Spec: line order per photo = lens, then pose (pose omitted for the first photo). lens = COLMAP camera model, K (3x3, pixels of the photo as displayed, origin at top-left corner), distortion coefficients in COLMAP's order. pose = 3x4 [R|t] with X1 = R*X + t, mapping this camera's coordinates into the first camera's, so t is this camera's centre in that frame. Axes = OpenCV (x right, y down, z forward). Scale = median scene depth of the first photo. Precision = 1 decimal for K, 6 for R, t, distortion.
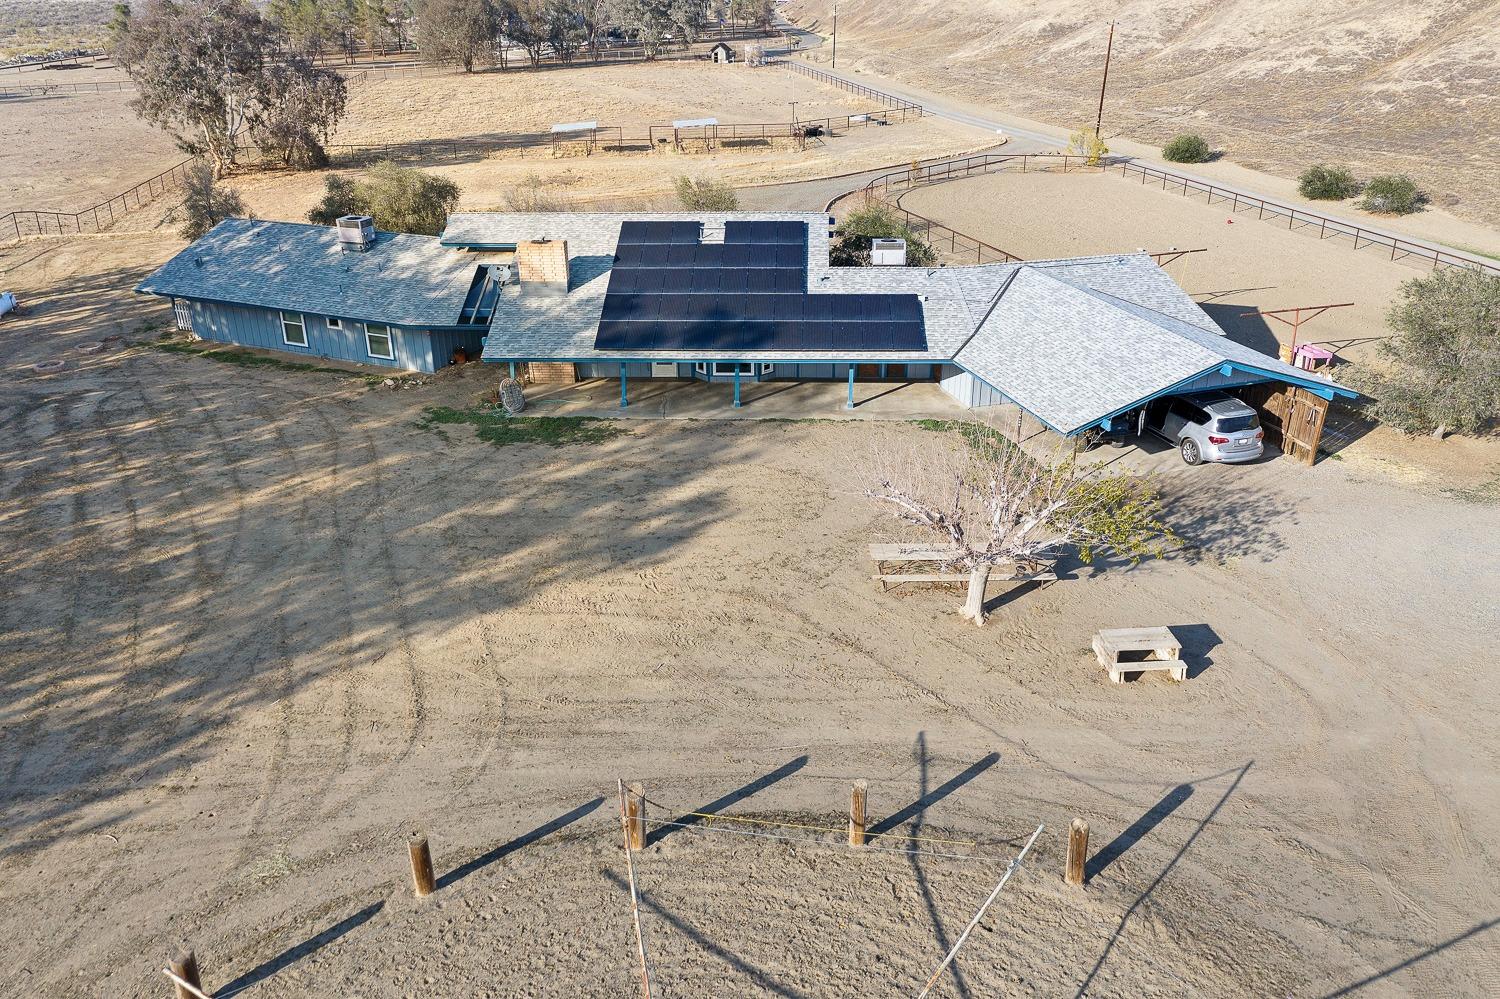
lens RADIAL K [[1191.4, 0, 746.7], [0, 1191.4, 491.3], [0, 0, 1]] dist [-0.005033, 0.008078]
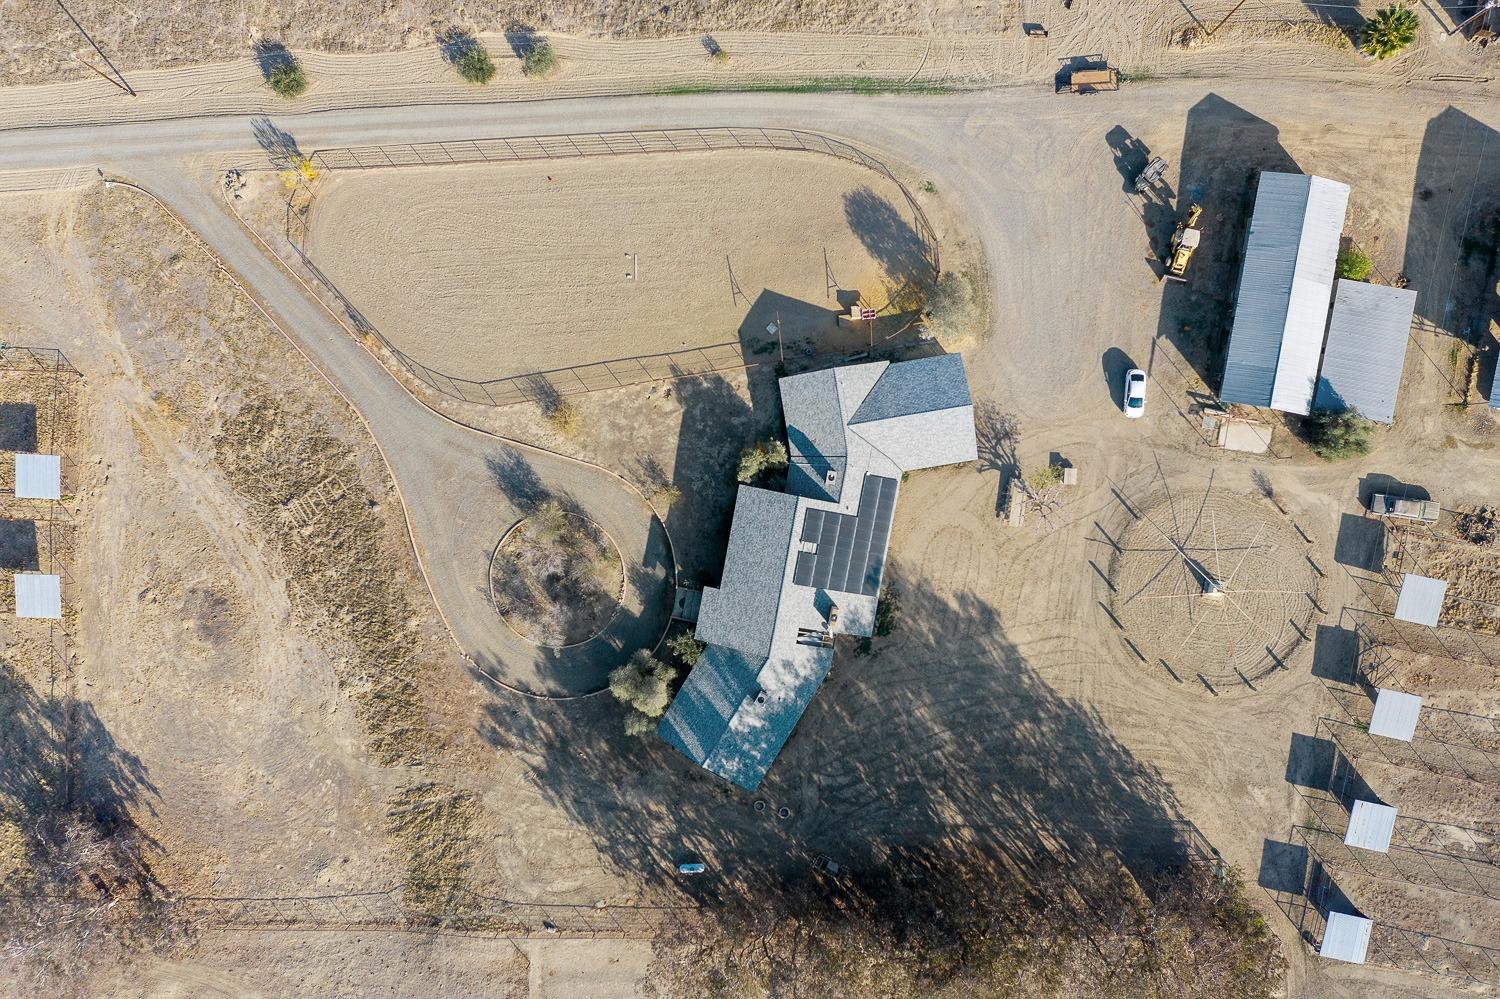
lens RADIAL K [[1191.4, 0, 723.2], [0, 1191.4, 481.6], [0, 0, 1]] dist [-0.005033, 0.008078]
pose [[0.134258, -0.990891, -0.010458, 0.105835], [0.430310, 0.048791, 0.901361, -2.464110], [-0.892641, -0.125515, 0.432941, 0.134898]]
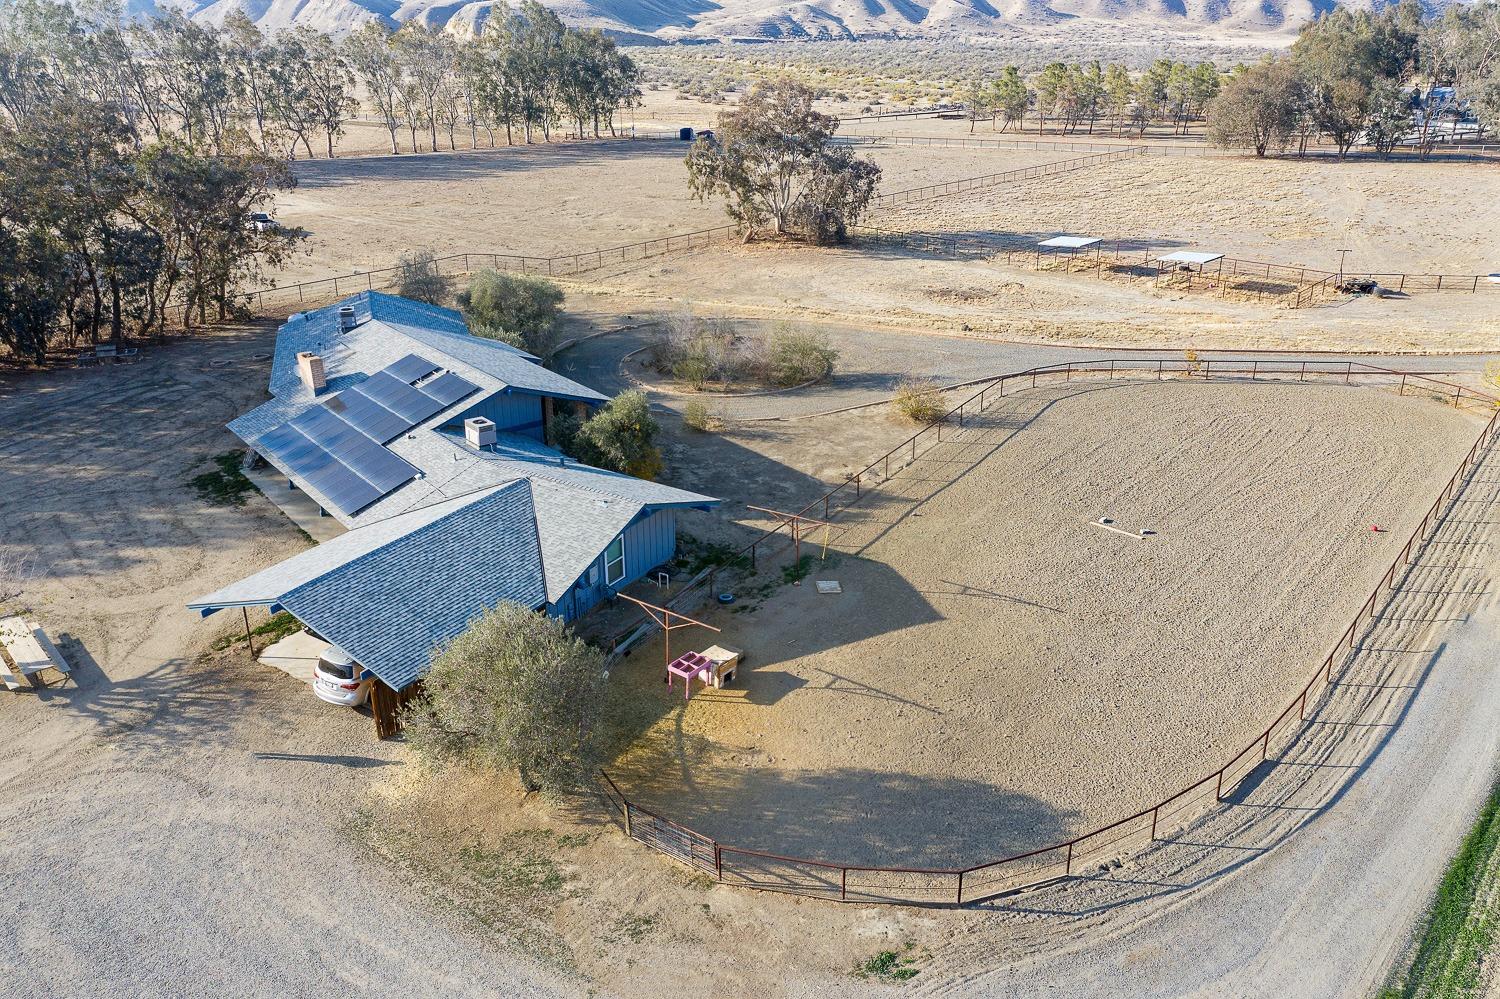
lens RADIAL K [[1191.4, 0, 750.5], [0, 1191.4, 489.3], [0, 0, 1]] dist [-0.005033, 0.008078]
pose [[0.661232, 0.291483, -0.691238, 1.054286], [-0.308632, 0.945536, 0.103481, -0.337837], [0.683753, 0.144914, 0.715180, 0.377545]]
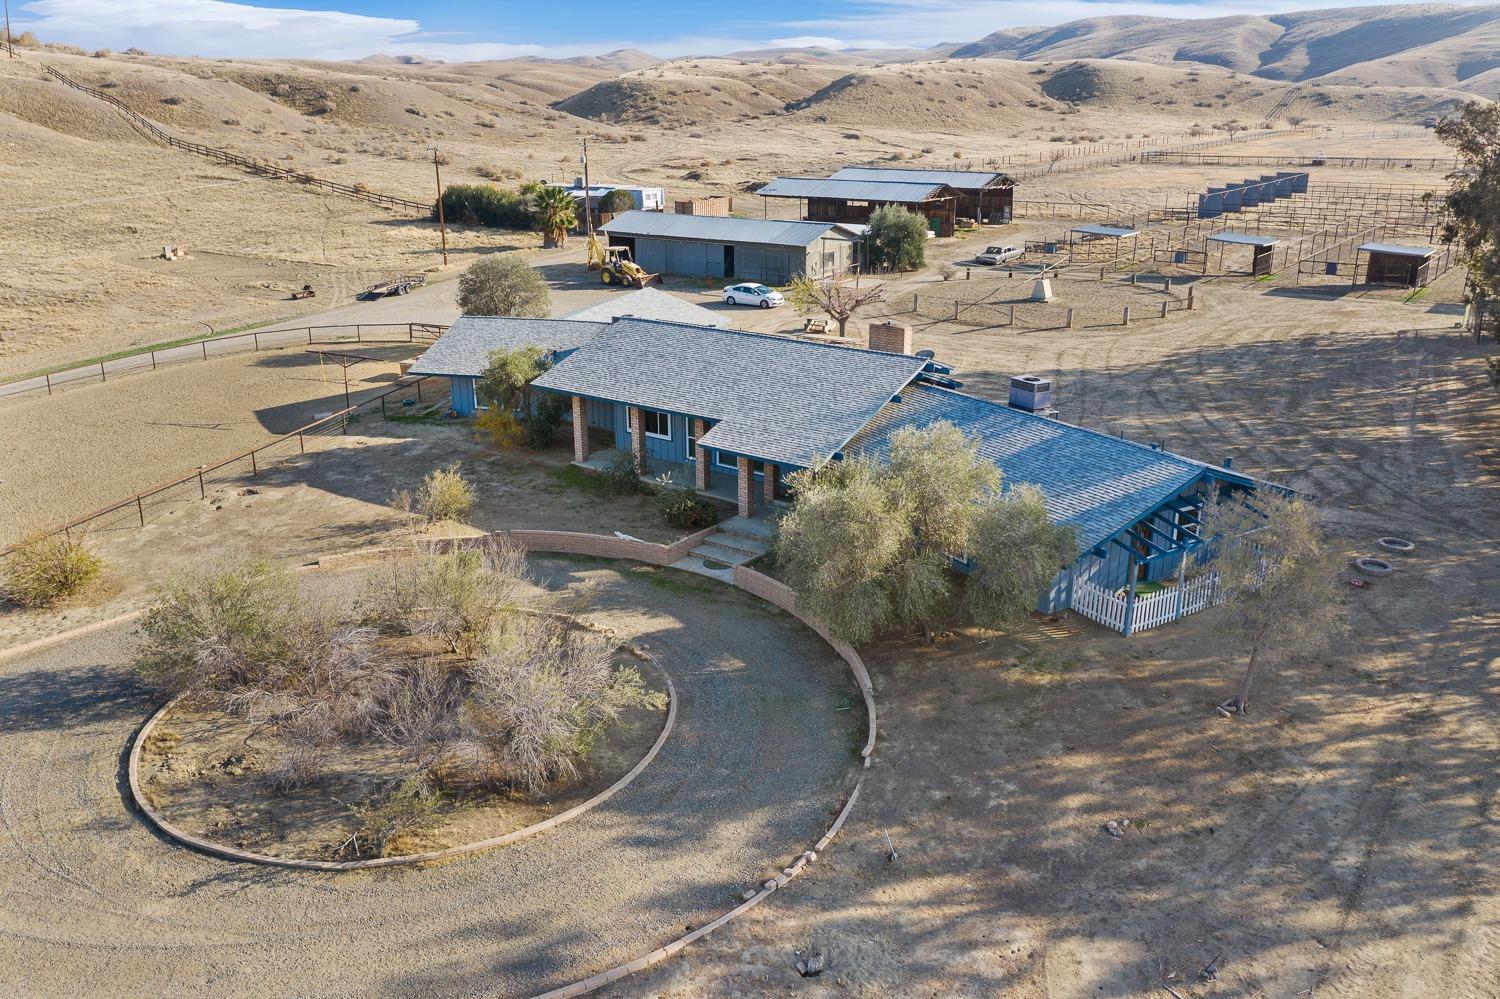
lens RADIAL K [[1191.4, 0, 748.2], [0, 1191.4, 473.0], [0, 0, 1]] dist [-0.005033, 0.008078]
pose [[-0.822323, -0.150514, 0.548753, -0.681390], [0.251448, 0.768996, 0.587724, -0.767609], [-0.510449, 0.621282, -0.594517, 1.741166]]
